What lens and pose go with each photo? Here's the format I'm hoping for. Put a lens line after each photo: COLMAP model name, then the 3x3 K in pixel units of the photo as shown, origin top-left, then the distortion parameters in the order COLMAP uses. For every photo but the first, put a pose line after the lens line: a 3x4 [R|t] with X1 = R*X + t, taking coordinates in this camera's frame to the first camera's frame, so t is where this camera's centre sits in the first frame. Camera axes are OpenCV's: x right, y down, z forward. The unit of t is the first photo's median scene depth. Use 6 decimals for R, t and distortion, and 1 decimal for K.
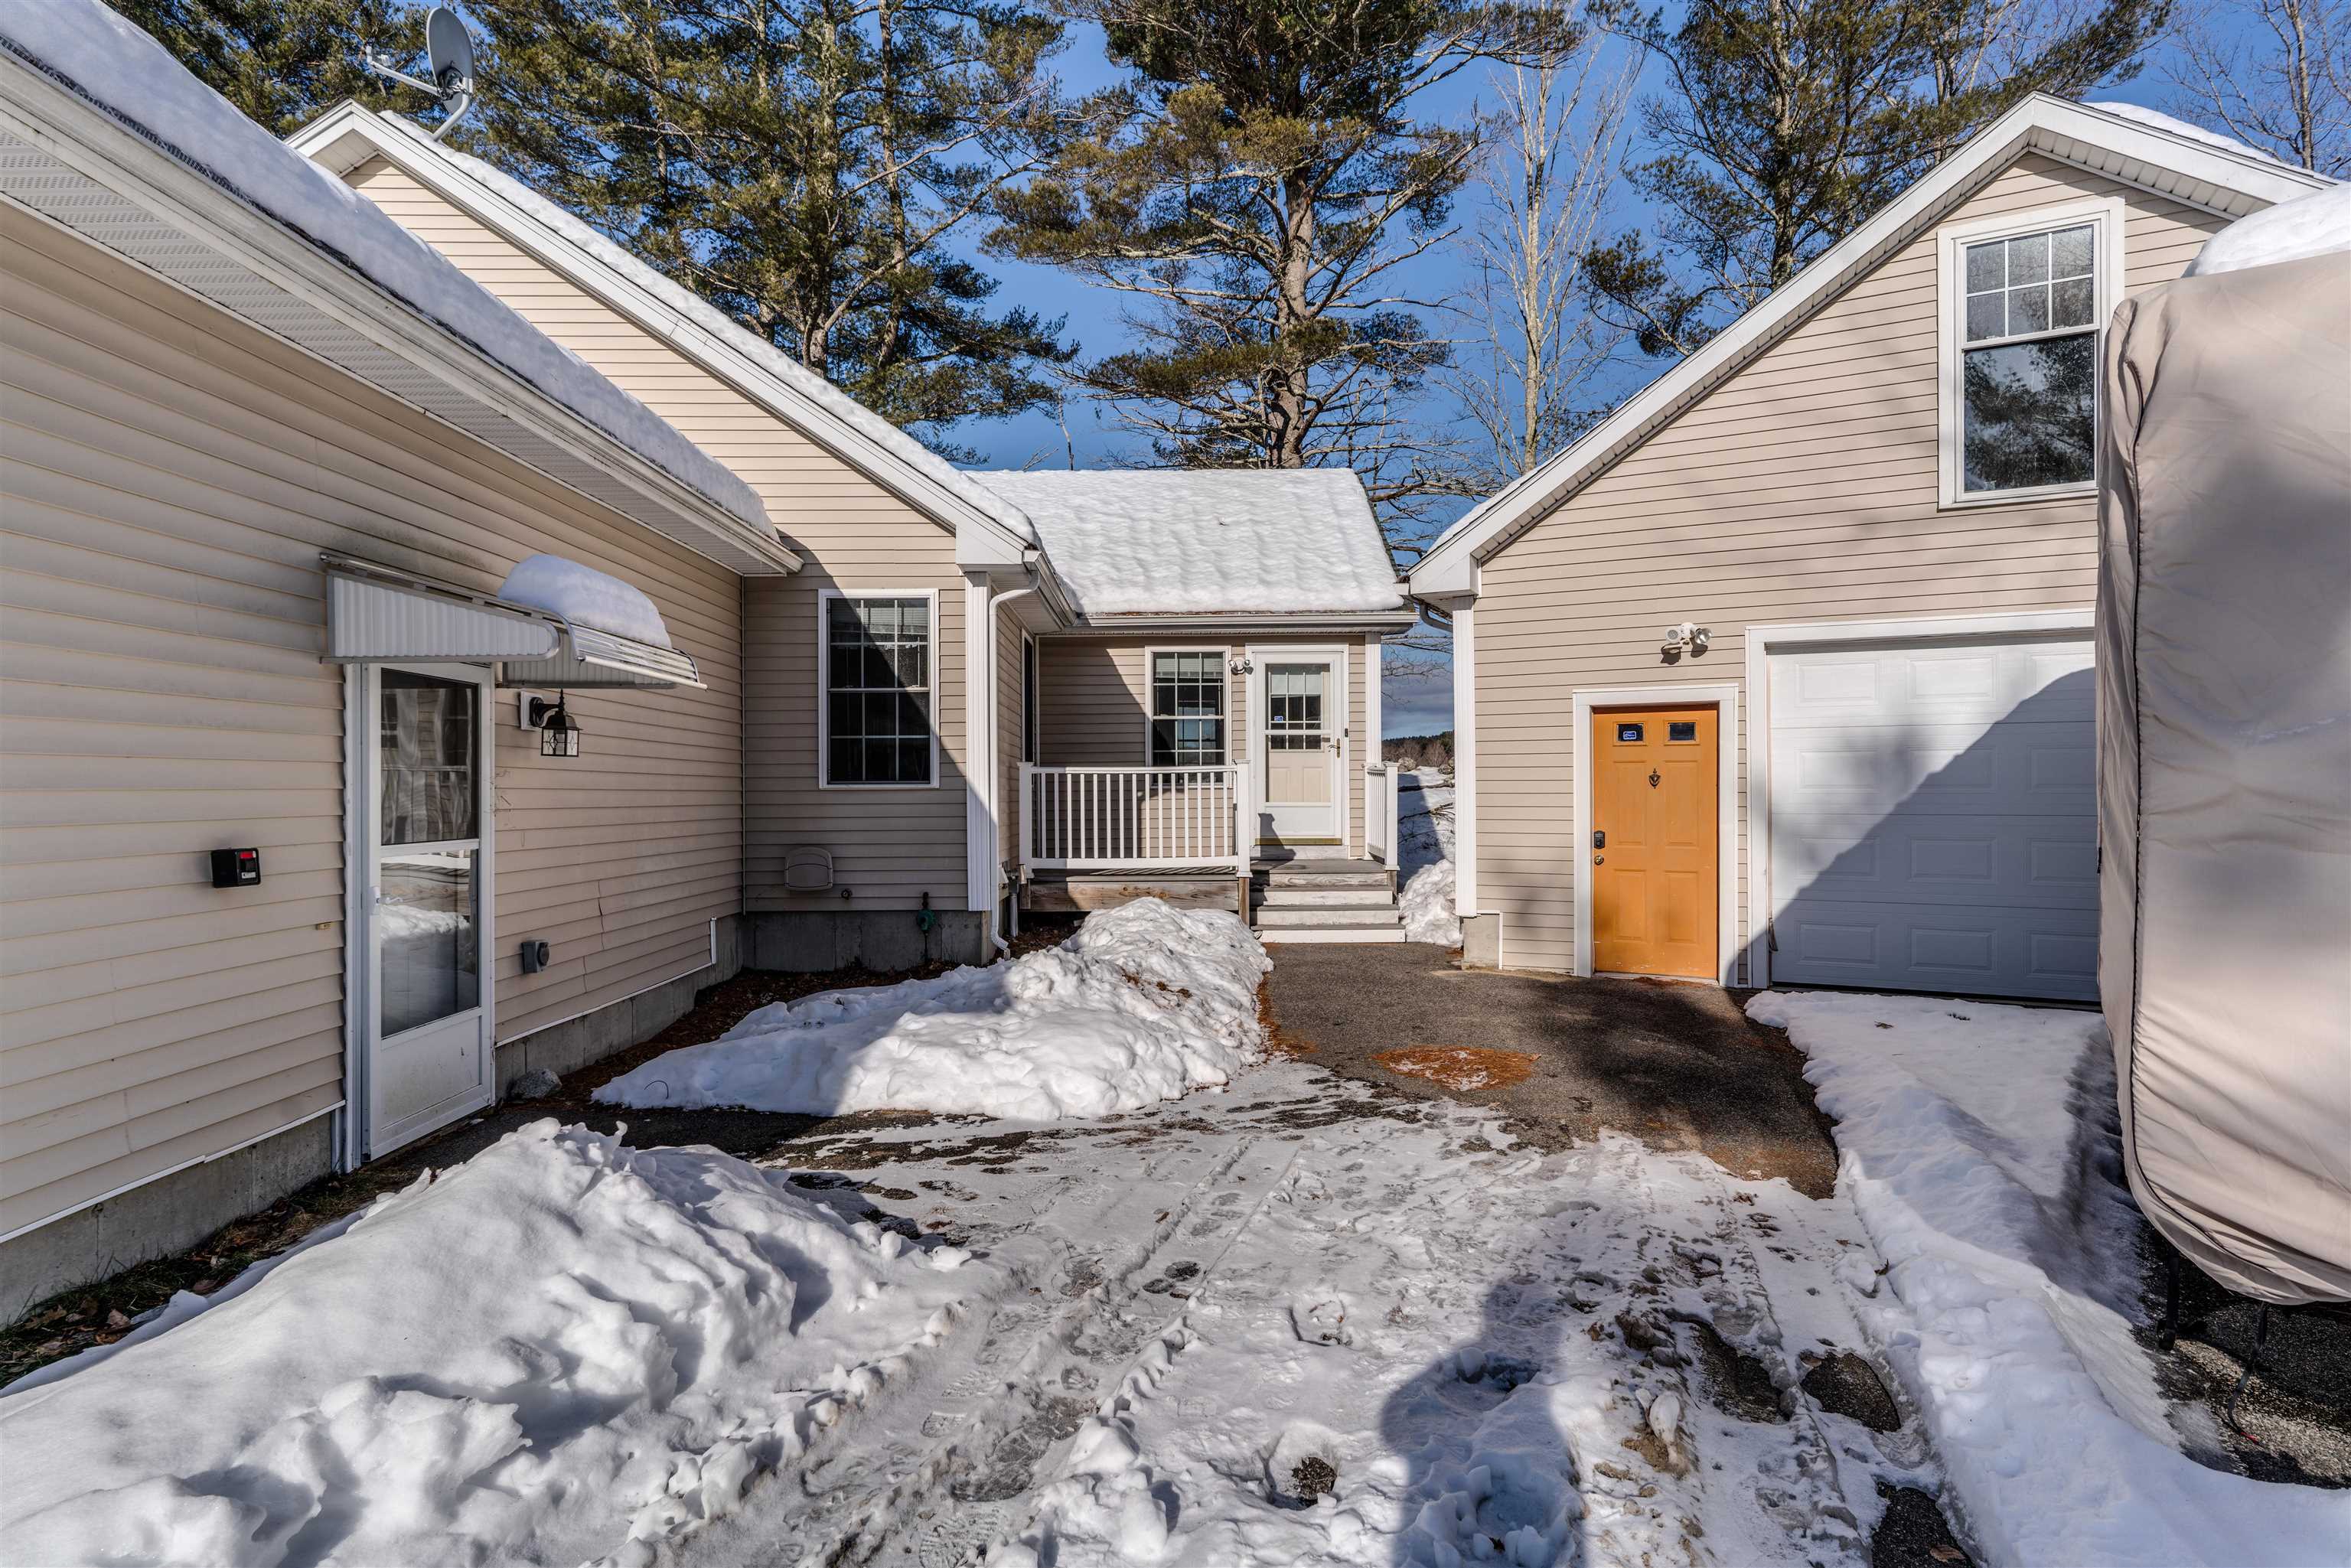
lens RADIAL K [[1239.8, 0, 1175.5], [0, 1239.8, 784.0], [0, 0, 1]] dist [-0.016223, 0.015856]
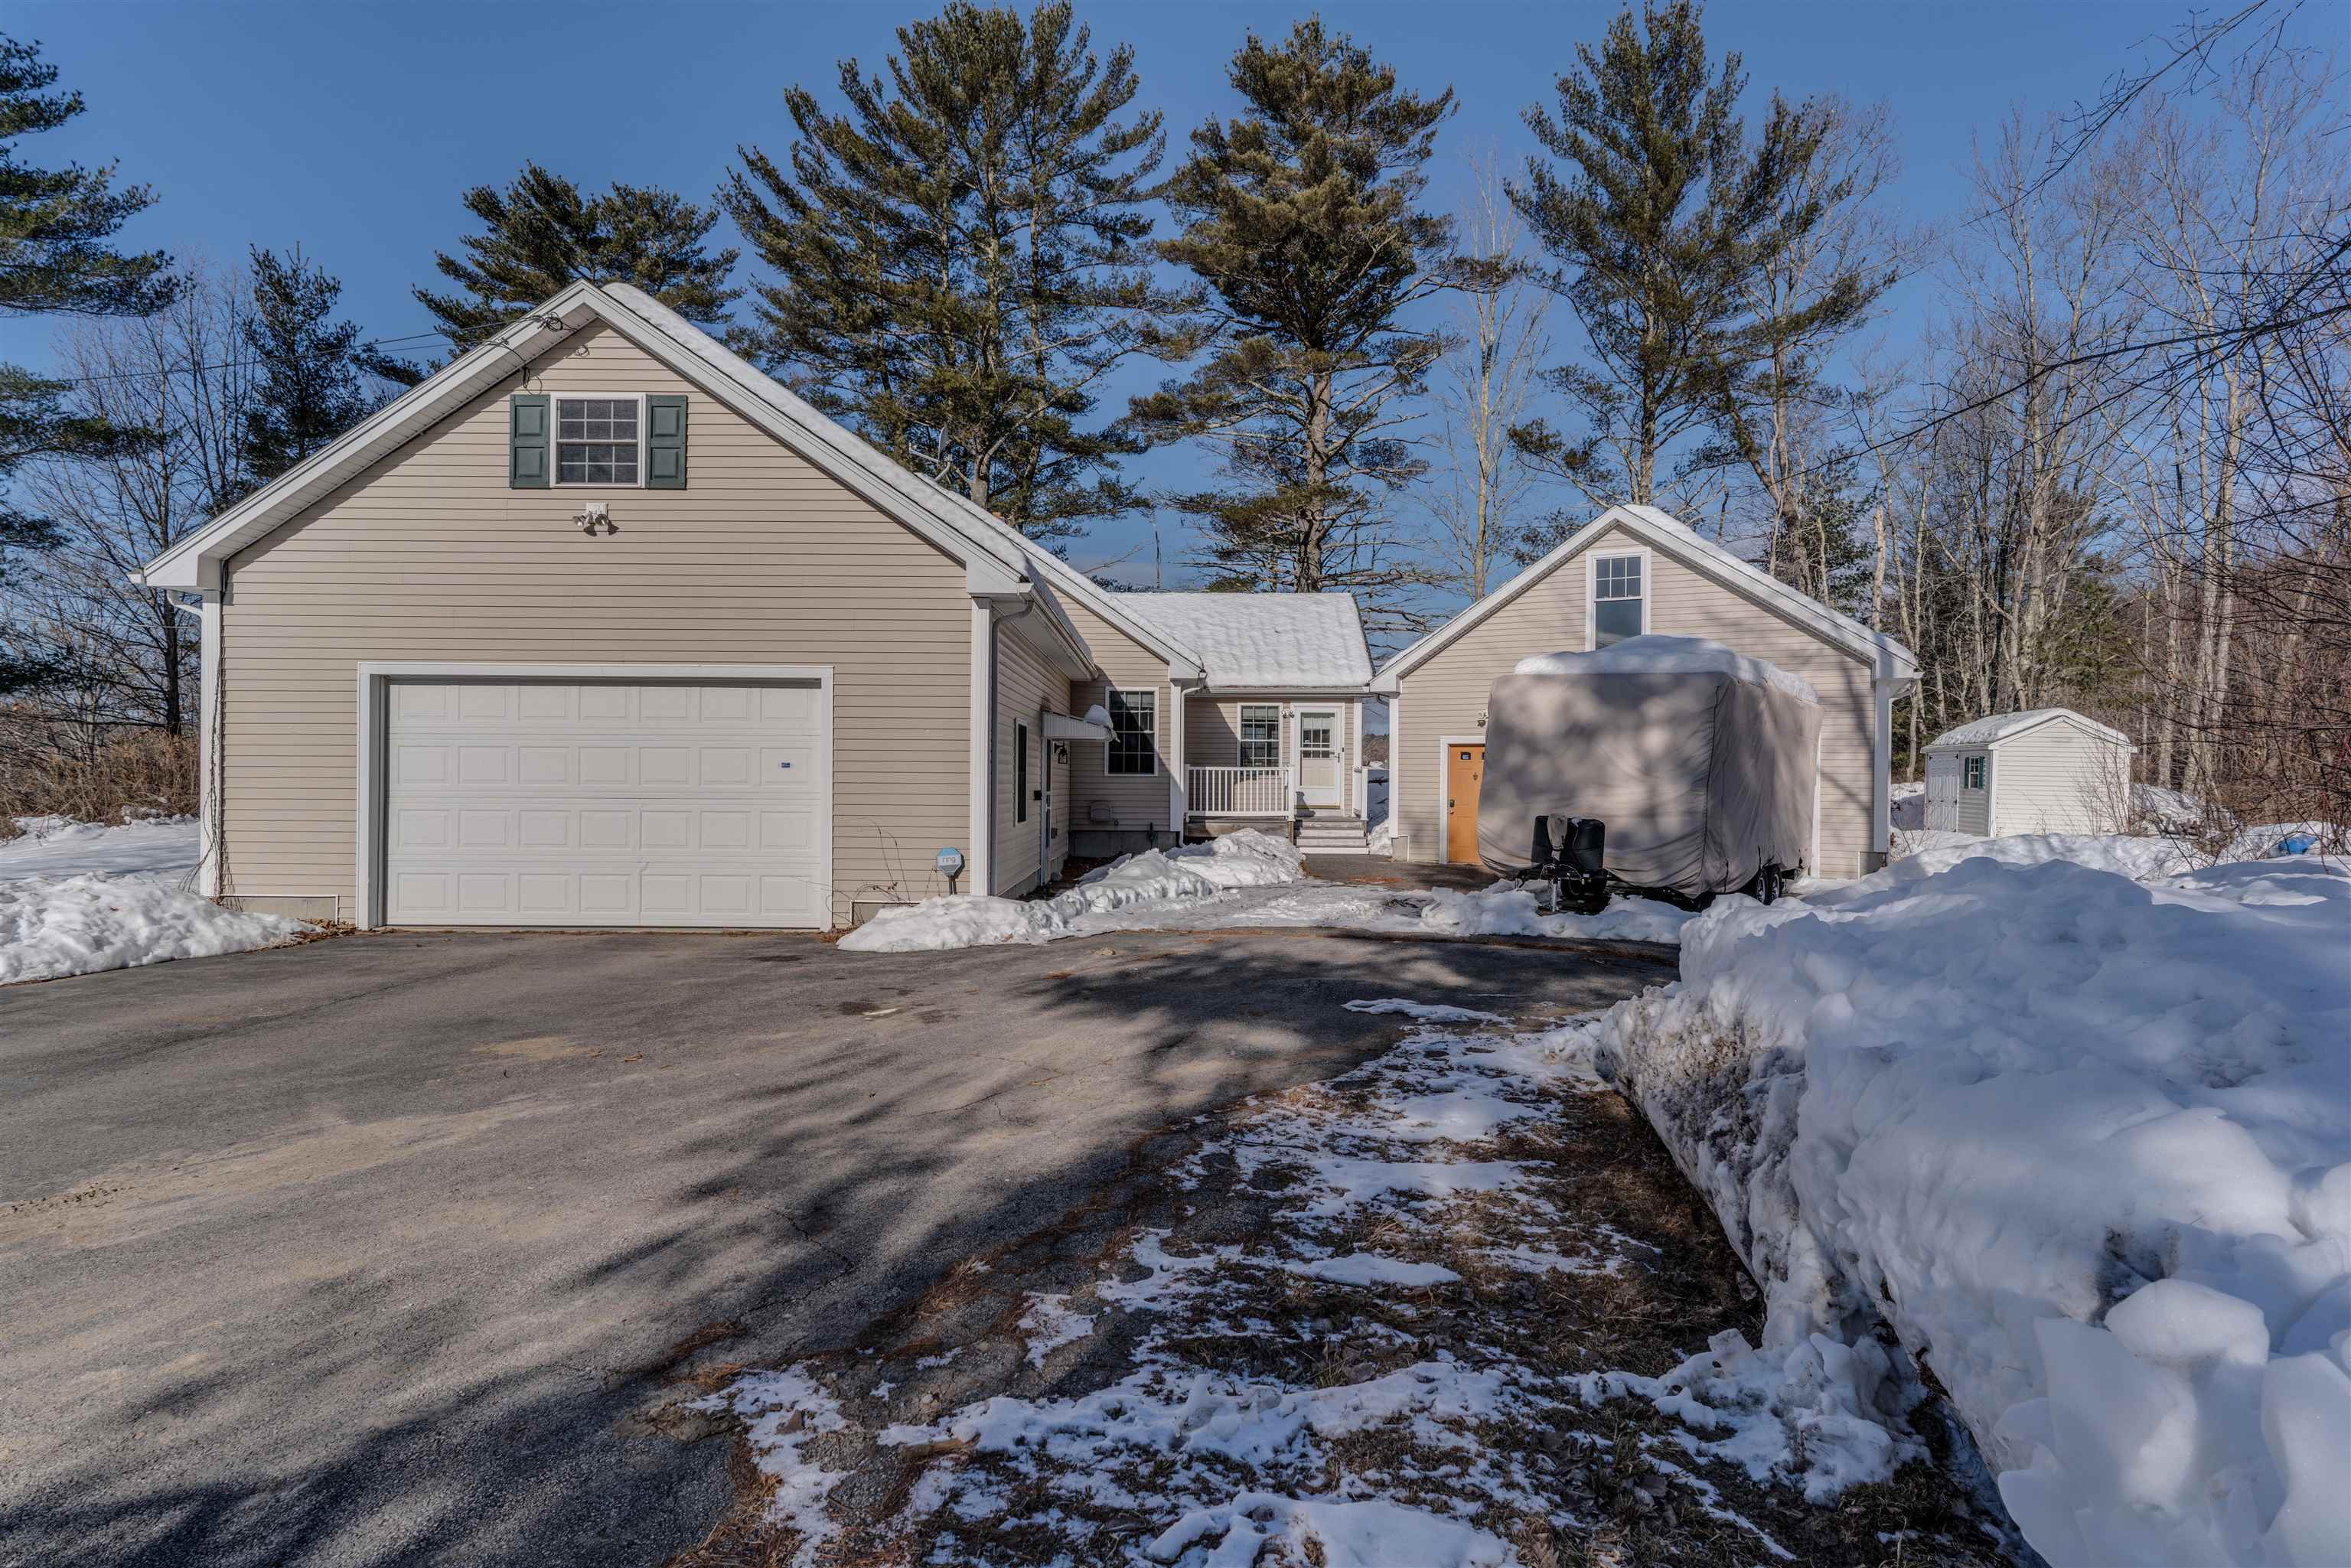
lens RADIAL K [[1239.8, 0, 1175.5], [0, 1239.8, 784.0], [0, 0, 1]] dist [-0.016223, 0.015856]
pose [[0.999858, 0.013272, -0.010416, -0.102986], [-0.013182, 0.999876, 0.008661, -0.001878], [0.010530, -0.008522, 0.999908, -0.944474]]
